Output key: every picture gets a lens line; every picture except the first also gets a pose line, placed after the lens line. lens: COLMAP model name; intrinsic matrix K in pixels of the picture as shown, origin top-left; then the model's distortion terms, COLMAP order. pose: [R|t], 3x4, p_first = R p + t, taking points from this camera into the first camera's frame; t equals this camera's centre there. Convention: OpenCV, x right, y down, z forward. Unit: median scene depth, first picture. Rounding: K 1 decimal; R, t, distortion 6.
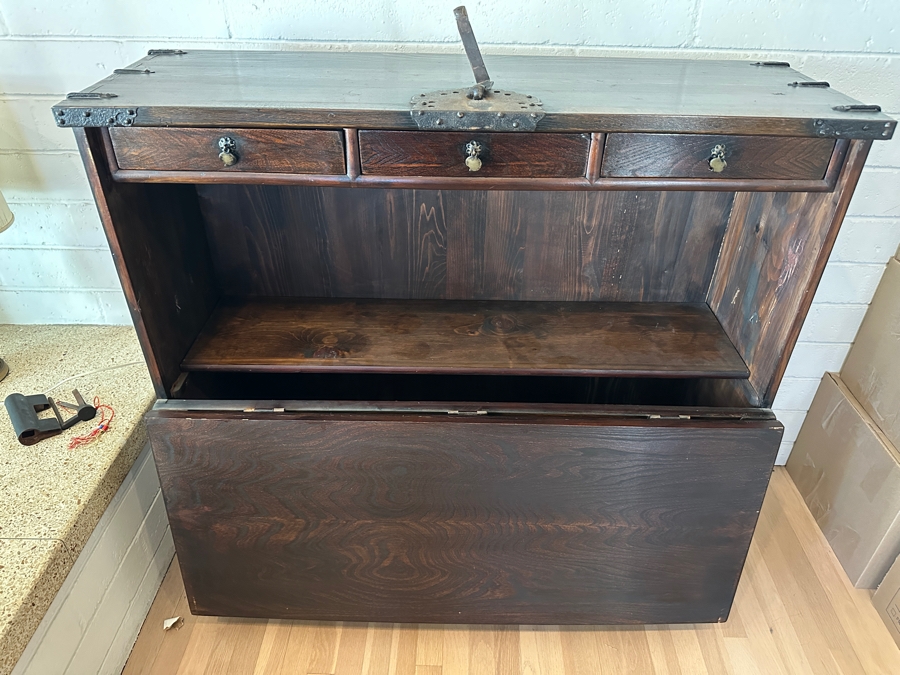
lens RADIAL K [[627.0, 0, 452.8], [0, 627.0, 336.4], [0, 0, 1]] dist [0.071591, -0.090146]
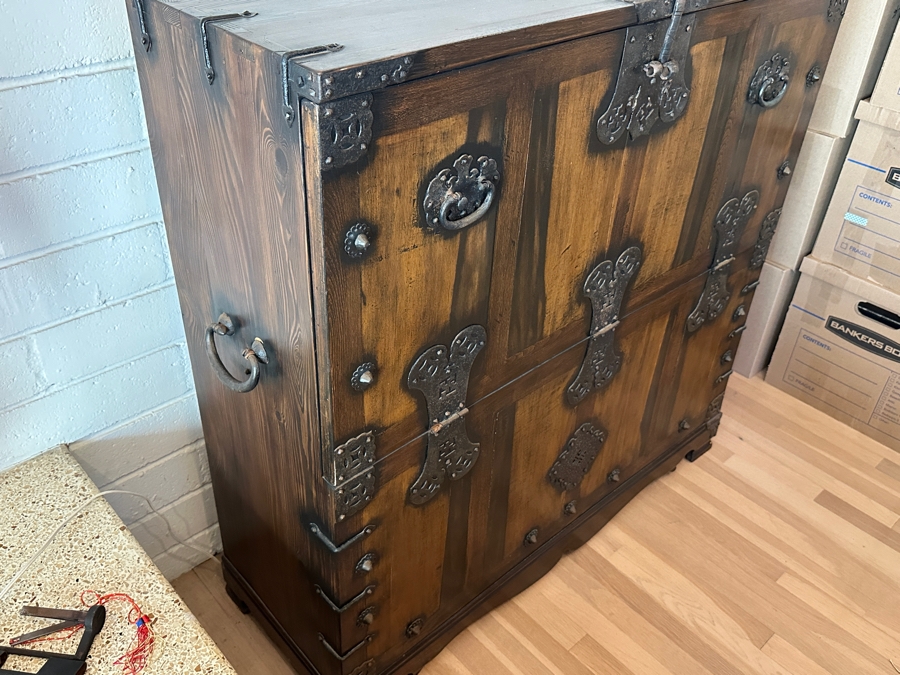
lens RADIAL K [[769.8, 0, 425.4], [0, 769.8, 329.9], [0, 0, 1]] dist [0.124445, -0.196683]
pose [[0.734841, -0.377740, 0.563312, -0.681188], [0.358861, 0.921313, 0.149670, -0.133904], [-0.575523, 0.092167, 0.812575, 0.198765]]
